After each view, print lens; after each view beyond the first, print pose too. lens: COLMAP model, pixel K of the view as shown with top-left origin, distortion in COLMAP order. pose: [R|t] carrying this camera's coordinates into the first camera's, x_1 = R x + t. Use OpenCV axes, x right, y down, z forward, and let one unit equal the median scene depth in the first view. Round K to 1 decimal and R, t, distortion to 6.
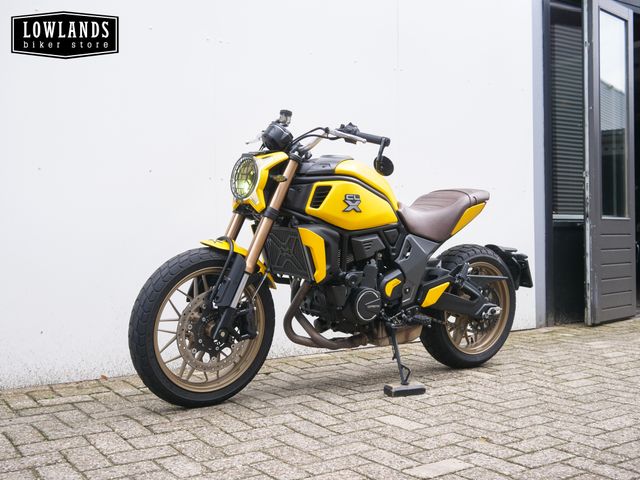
lens RADIAL K [[730.7, 0, 317.0], [0, 730.7, 241.5], [0, 0, 1]] dist [-0.010632, 0.000000]
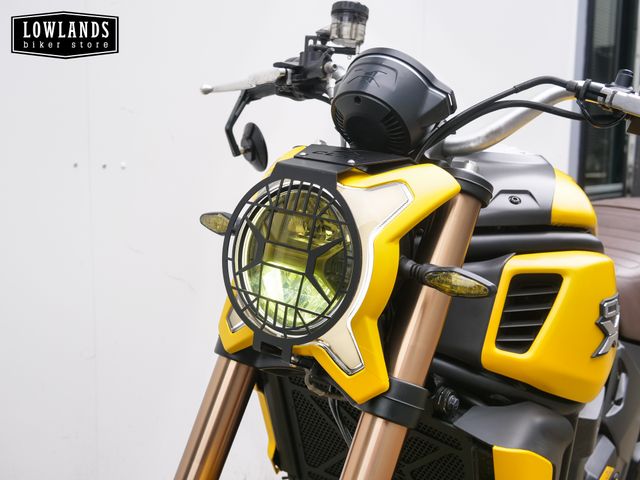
lens RADIAL K [[730.7, 0, 320.2], [0, 730.7, 237.1], [0, 0, 1]] dist [-0.010632, 0.000000]
pose [[0.964016, -0.014517, 0.265446, -0.156789], [-0.020466, 0.991492, 0.128551, -0.128065], [-0.265054, -0.129358, 0.955517, 0.738617]]
